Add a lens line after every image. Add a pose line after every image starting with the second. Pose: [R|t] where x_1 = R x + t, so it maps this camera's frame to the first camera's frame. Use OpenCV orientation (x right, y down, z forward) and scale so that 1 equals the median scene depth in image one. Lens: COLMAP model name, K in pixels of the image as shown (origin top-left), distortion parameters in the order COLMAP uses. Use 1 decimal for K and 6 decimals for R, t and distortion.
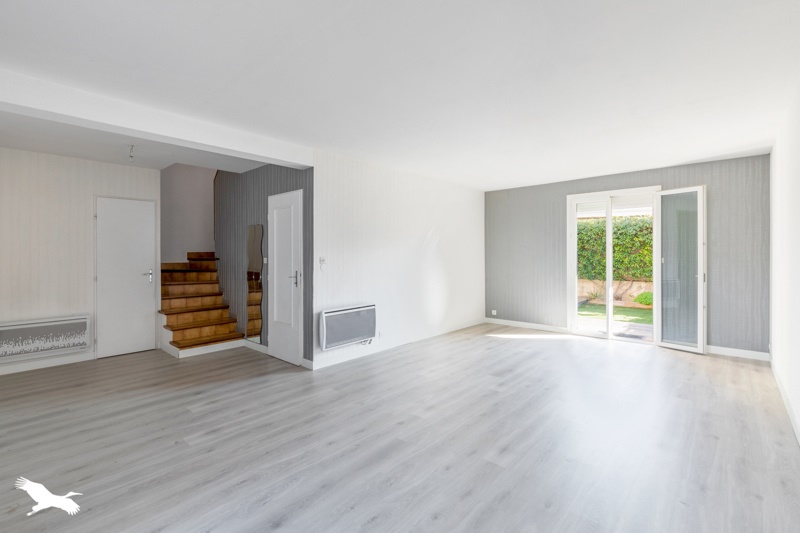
lens RADIAL K [[362.9, 0, 395.5], [0, 362.9, 251.9], [0, 0, 1]] dist [0.001842, 0.000076]
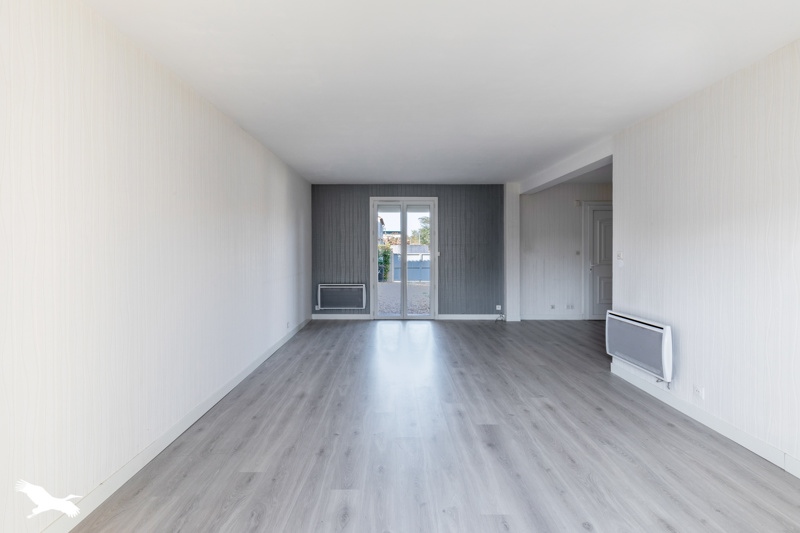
lens RADIAL K [[362.9, 0, 395.5], [0, 362.9, 251.9], [0, 0, 1]] dist [0.001842, 0.000076]
pose [[-0.729397, 0.010940, -0.684003, 1.311661], [0.007381, 0.999940, 0.008122, 0.005848], [0.684051, 0.000875, -0.729434, 2.083349]]
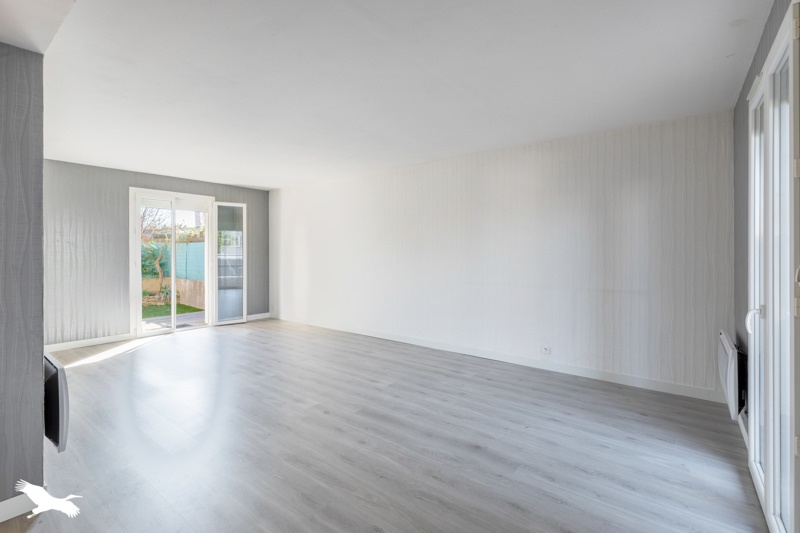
lens RADIAL K [[362.9, 0, 395.5], [0, 362.9, 251.9], [0, 0, 1]] dist [0.001842, 0.000076]
pose [[-0.060482, 0.001513, 0.998168, -1.130957], [-0.004203, 0.999990, -0.001770, 0.011055], [-0.998160, -0.004302, -0.060475, 0.939597]]
